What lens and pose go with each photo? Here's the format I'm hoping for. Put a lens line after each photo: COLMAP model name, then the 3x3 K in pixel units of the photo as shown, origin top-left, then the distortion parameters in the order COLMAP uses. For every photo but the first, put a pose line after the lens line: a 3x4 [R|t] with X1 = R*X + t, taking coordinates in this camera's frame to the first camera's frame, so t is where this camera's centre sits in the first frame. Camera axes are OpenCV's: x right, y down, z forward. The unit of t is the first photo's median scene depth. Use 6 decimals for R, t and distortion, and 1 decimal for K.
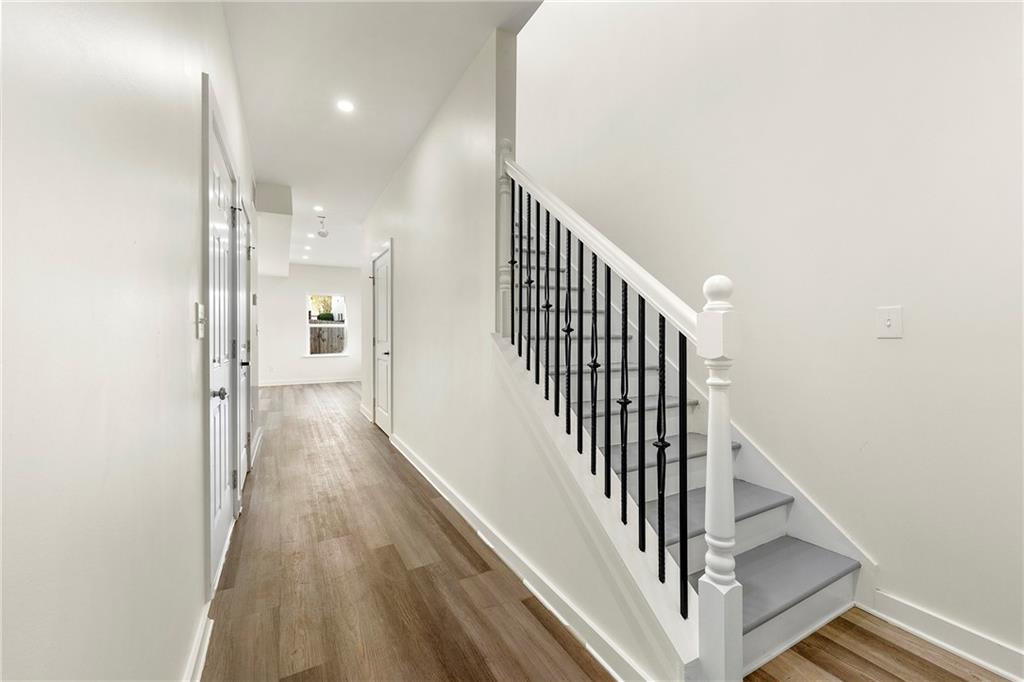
lens RADIAL K [[418.2, 0, 512.9], [0, 418.2, 335.2], [0, 0, 1]] dist [0.010554, 0.000151]
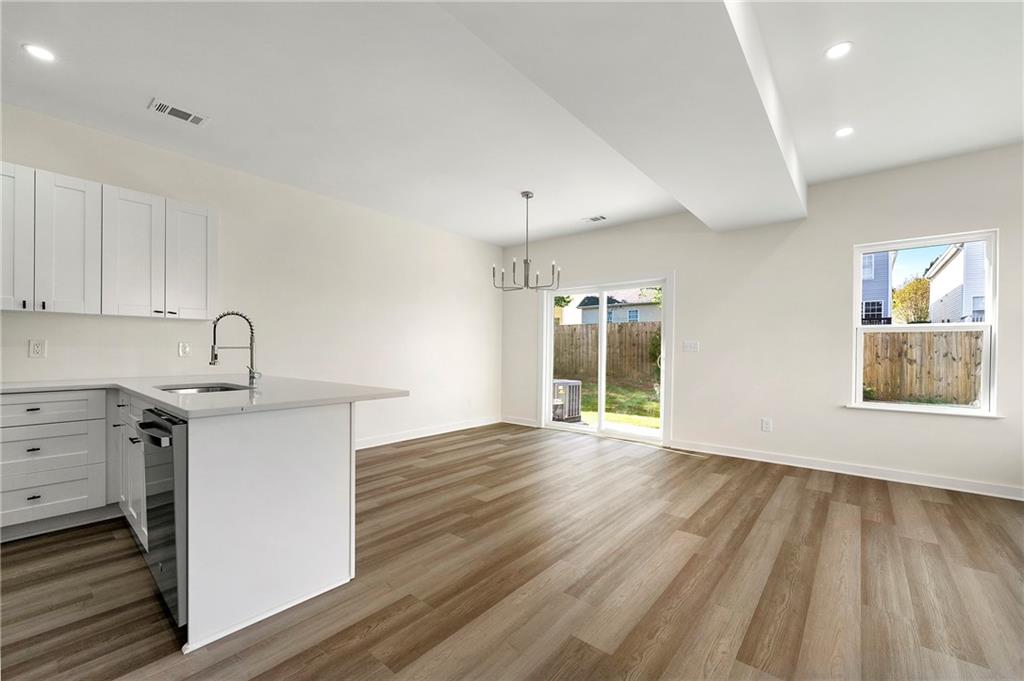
lens RADIAL K [[418.7, 0, 510.1], [0, 418.7, 345.2], [0, 0, 1]] dist [0.000763, 0.000252]
pose [[0.367645, 0.002332, -0.929963, -0.232830], [-0.012042, 0.999925, -0.002253, -0.003030], [0.929888, 0.012026, 0.367645, 0.534357]]
